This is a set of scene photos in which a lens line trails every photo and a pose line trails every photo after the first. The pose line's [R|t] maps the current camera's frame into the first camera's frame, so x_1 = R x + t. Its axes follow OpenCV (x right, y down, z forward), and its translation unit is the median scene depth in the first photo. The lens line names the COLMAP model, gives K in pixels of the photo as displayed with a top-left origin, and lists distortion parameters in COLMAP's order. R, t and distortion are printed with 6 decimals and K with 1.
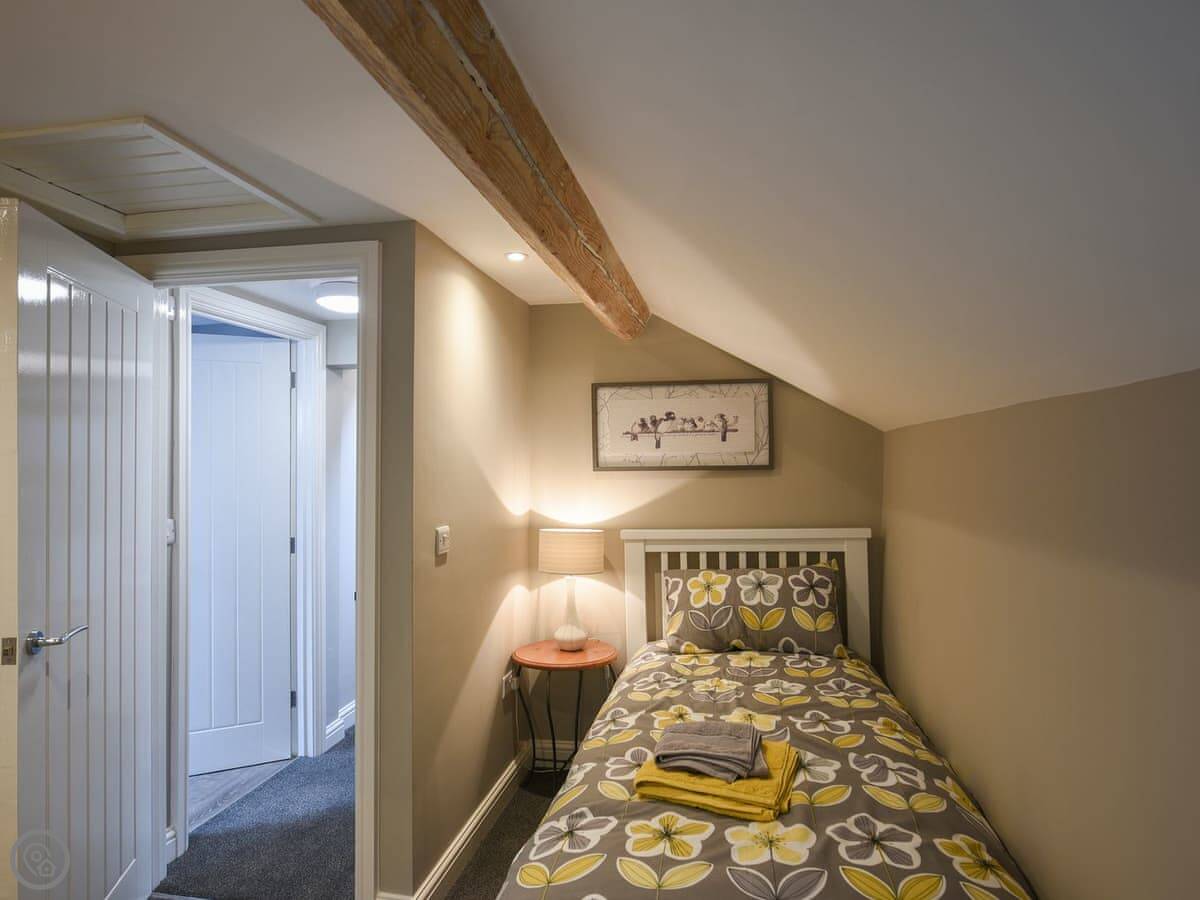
lens RADIAL K [[660.0, 0, 606.2], [0, 660.0, 453.9], [0, 0, 1]] dist [-0.004876, -0.000931]
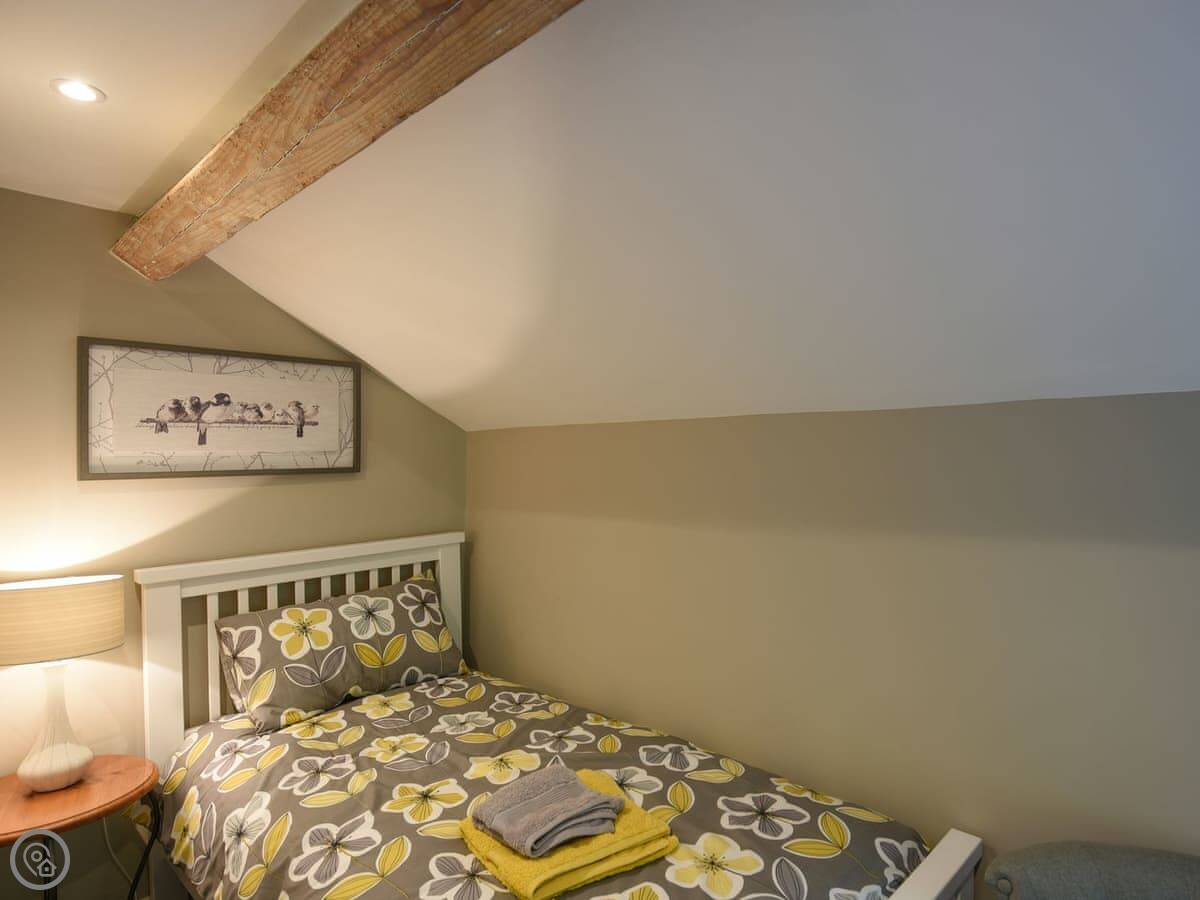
lens RADIAL K [[685.3, 0, 600.0], [0, 685.3, 450.0], [0, 0, 1]] dist [-0.004804, -0.001004]
pose [[0.552394, 0.009317, 0.833531, -0.299365], [-0.002227, 0.999950, -0.009702, 0.003189], [-0.833580, 0.003503, 0.552387, 0.268404]]
